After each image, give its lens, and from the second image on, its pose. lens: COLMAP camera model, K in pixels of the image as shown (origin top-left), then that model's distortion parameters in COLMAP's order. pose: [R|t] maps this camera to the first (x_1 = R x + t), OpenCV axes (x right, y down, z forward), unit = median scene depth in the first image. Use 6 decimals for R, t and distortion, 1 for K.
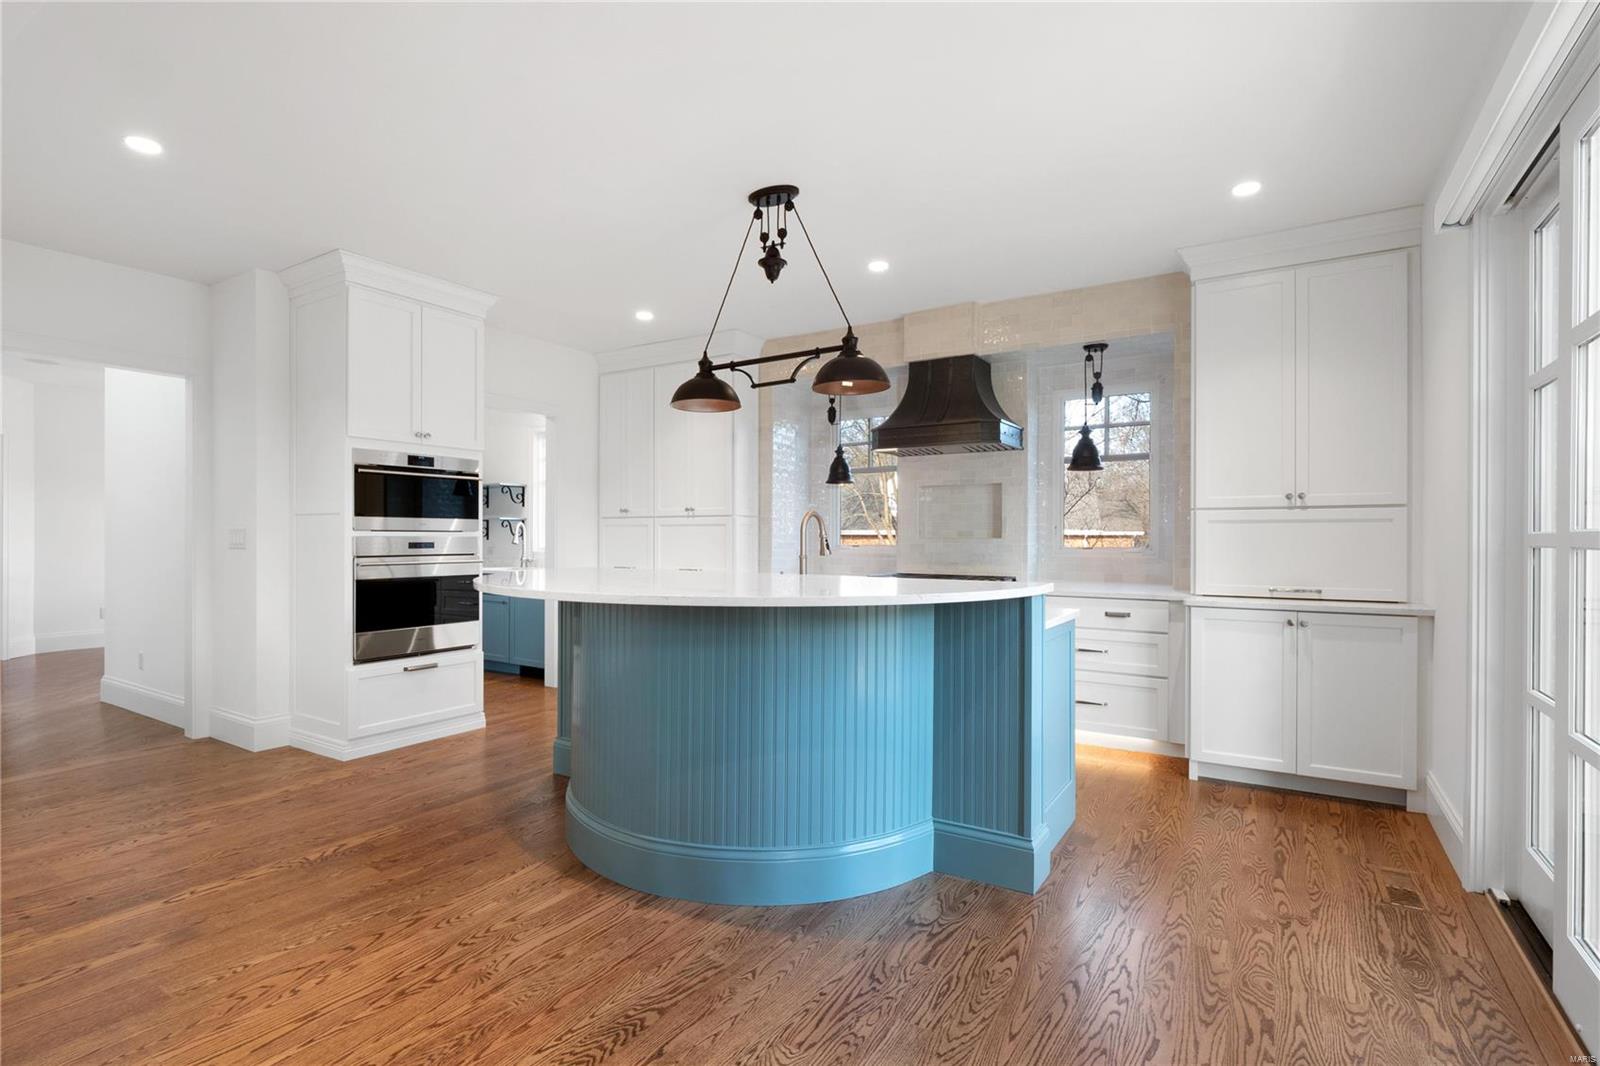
lens RADIAL K [[754.3, 0, 799.9], [0, 754.3, 537.8], [0, 0, 1]] dist [0.003748, 0.000144]
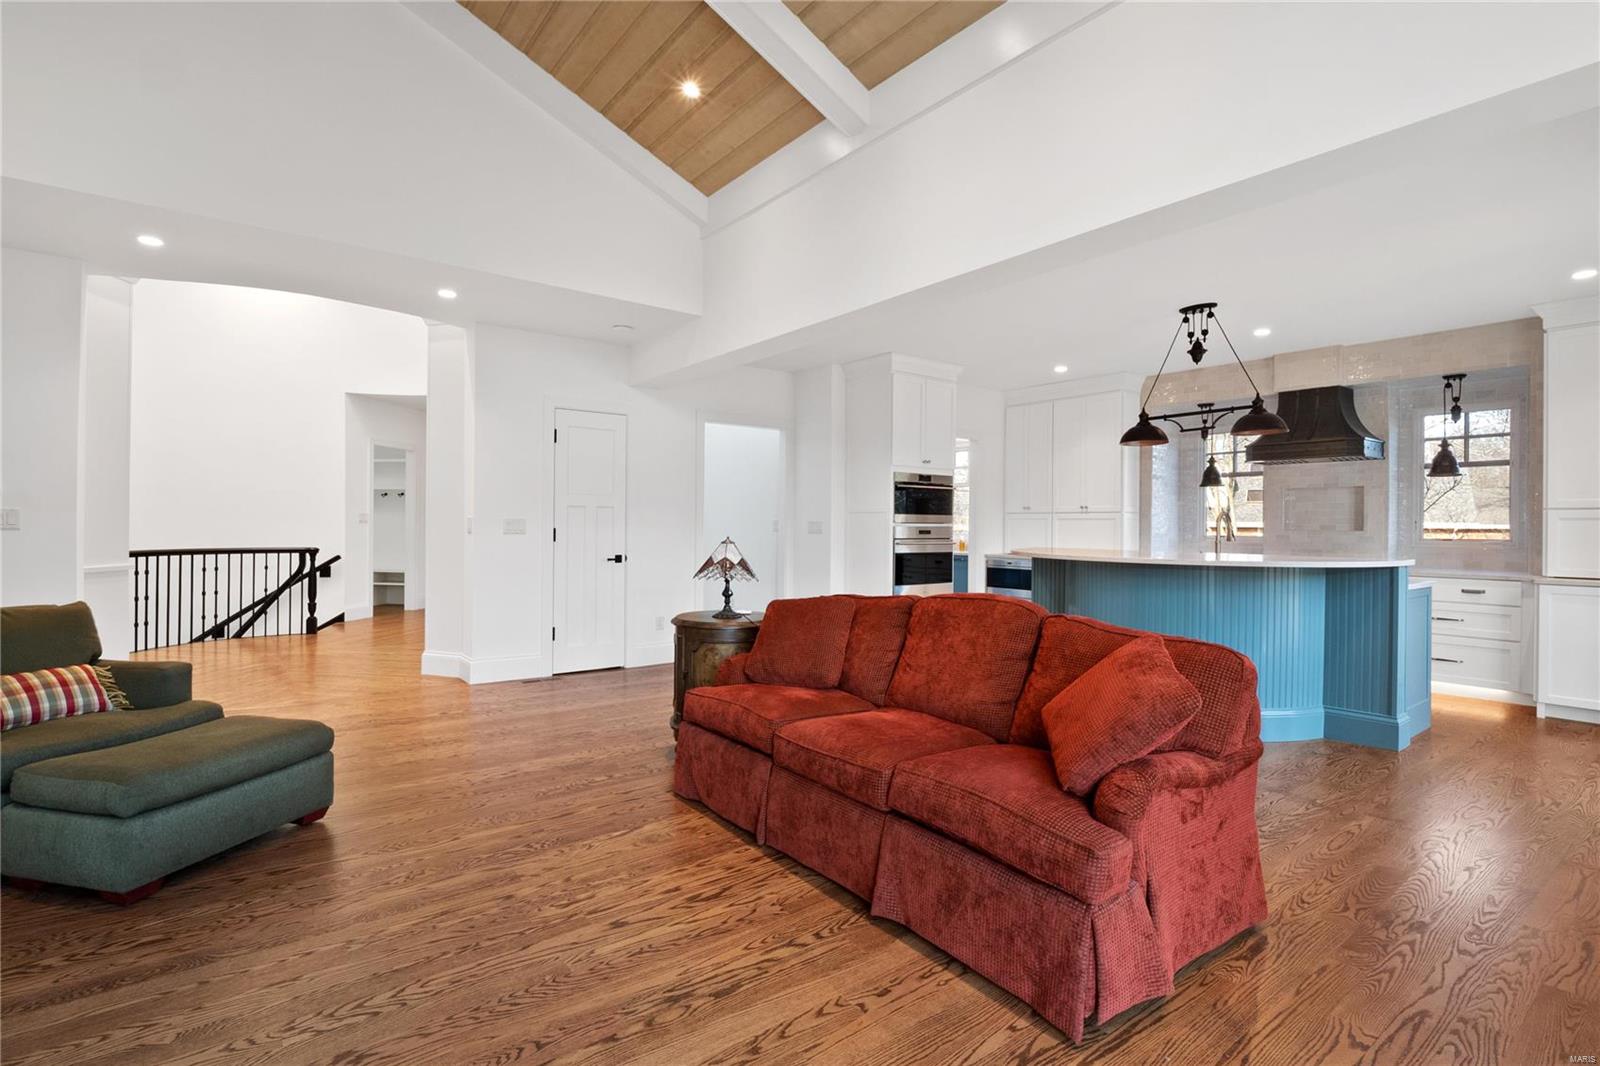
lens RADIAL K [[758.0, 0, 800.1], [0, 758.0, 525.5], [0, 0, 1]] dist [-0.019974, -0.000521]
pose [[0.935905, 0.005632, -0.352208, -0.208777], [-0.006946, 0.999973, -0.002468, 0.001701], [0.352185, 0.004756, 0.935918, -0.602887]]
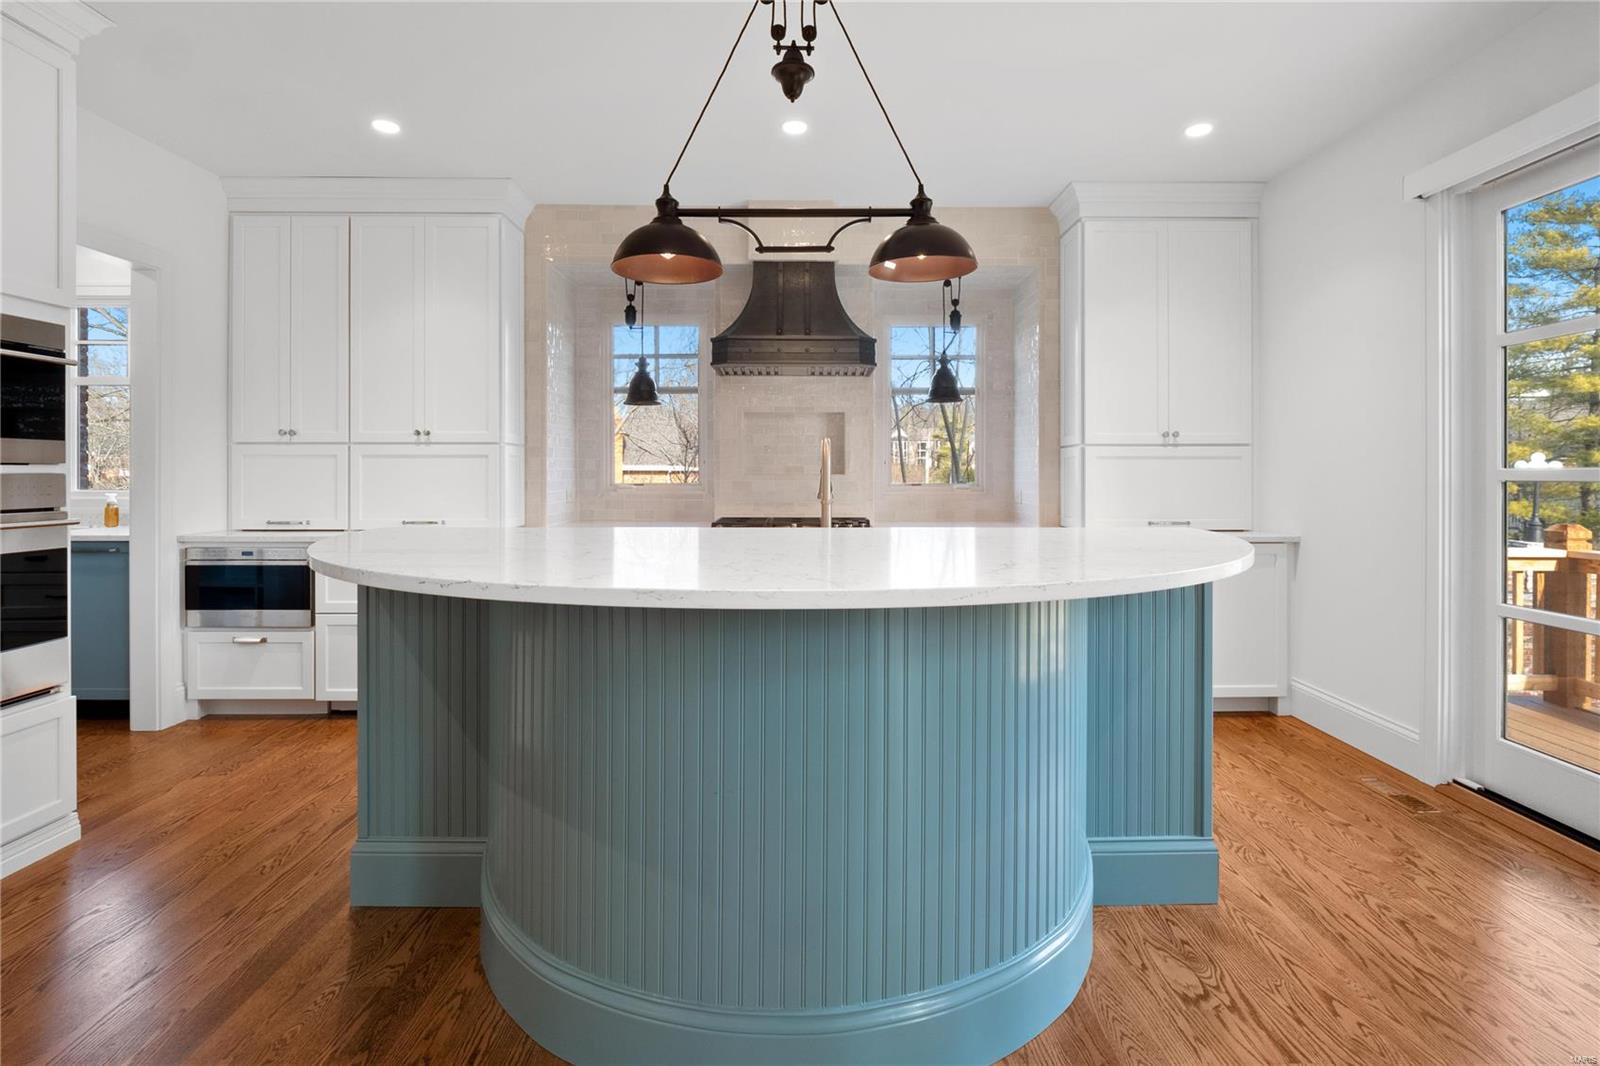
lens RADIAL K [[771.8, 0, 804.6], [0, 771.8, 476.7], [0, 0, 1]] dist [-0.000285, -0.001002]
pose [[0.840219, -0.003609, 0.542235, -0.336321], [0.001537, 0.999990, 0.004274, -0.001579], [-0.542245, -0.002757, 0.840216, 0.336605]]
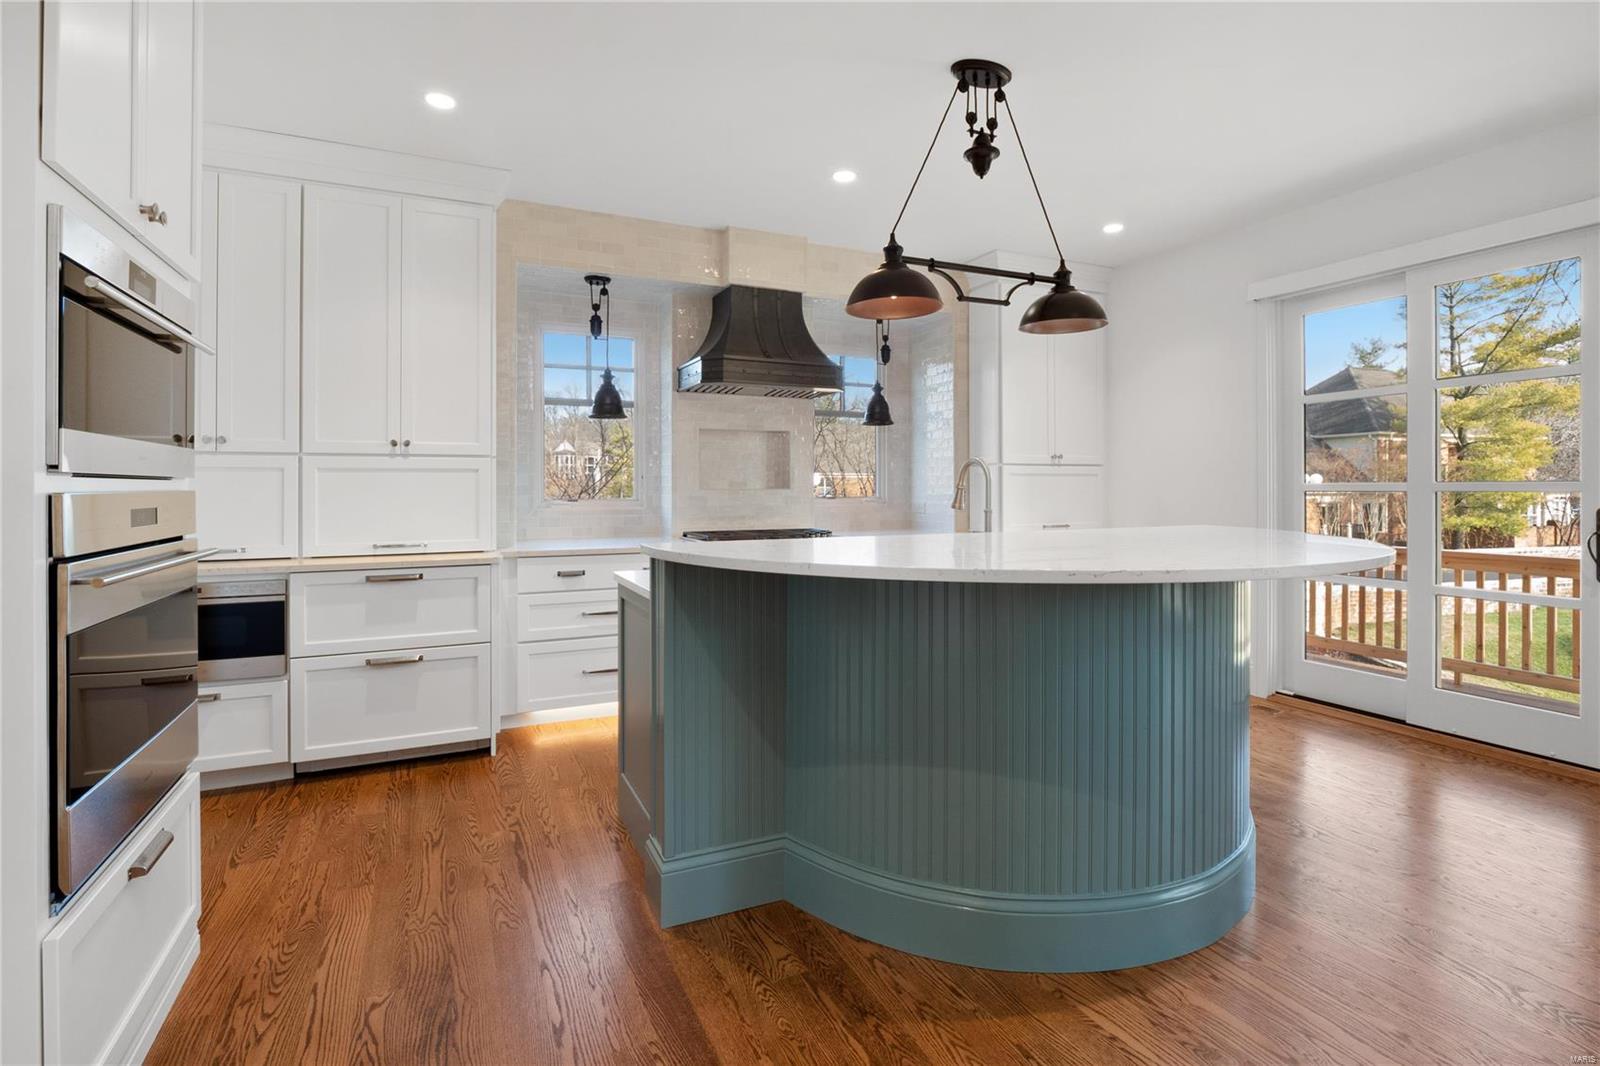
lens RADIAL K [[772.6, 0, 797.0], [0, 772.6, 487.2], [0, 0, 1]] dist [-0.002141, -0.000404]
pose [[0.540611, -0.002468, 0.841269, -0.704069], [0.004911, 0.999988, -0.000223, -0.002350], [-0.841258, 0.004252, 0.540617, 0.592342]]
